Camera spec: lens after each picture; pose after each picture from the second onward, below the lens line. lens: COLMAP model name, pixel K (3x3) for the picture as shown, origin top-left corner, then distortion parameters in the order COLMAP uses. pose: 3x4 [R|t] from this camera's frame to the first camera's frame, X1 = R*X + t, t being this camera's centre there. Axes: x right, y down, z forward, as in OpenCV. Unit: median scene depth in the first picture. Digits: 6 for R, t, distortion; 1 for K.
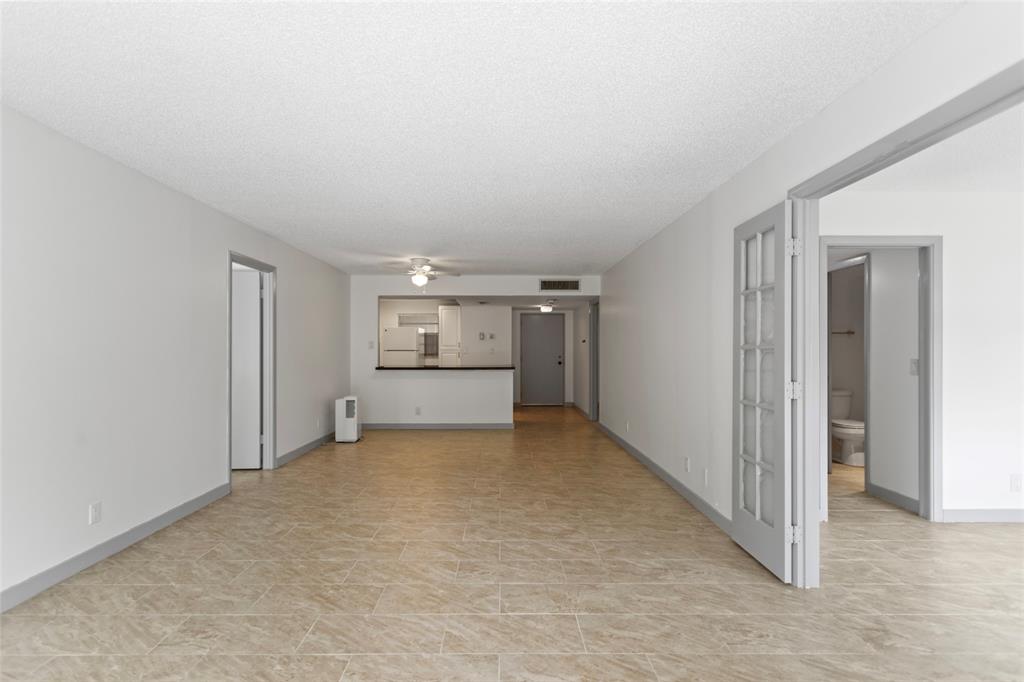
lens RADIAL K [[495.1, 0, 504.2], [0, 495.1, 340.1], [0, 0, 1]] dist [0.001885, 0.000383]
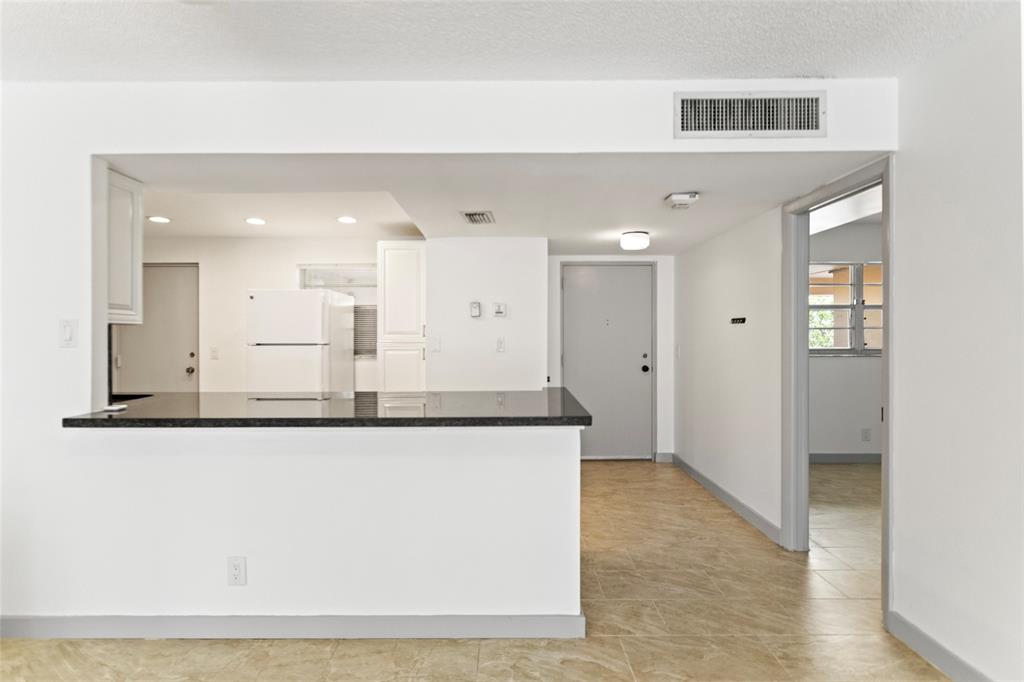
lens RADIAL K [[512.9, 0, 500.5], [0, 512.9, 339.8], [0, 0, 1]] dist [-0.000363, -0.000045]
pose [[0.999854, -0.001552, -0.017021, -0.032399], [0.002064, 0.999544, 0.030113, 0.008272], [0.016967, -0.030143, 0.999402, 1.082294]]
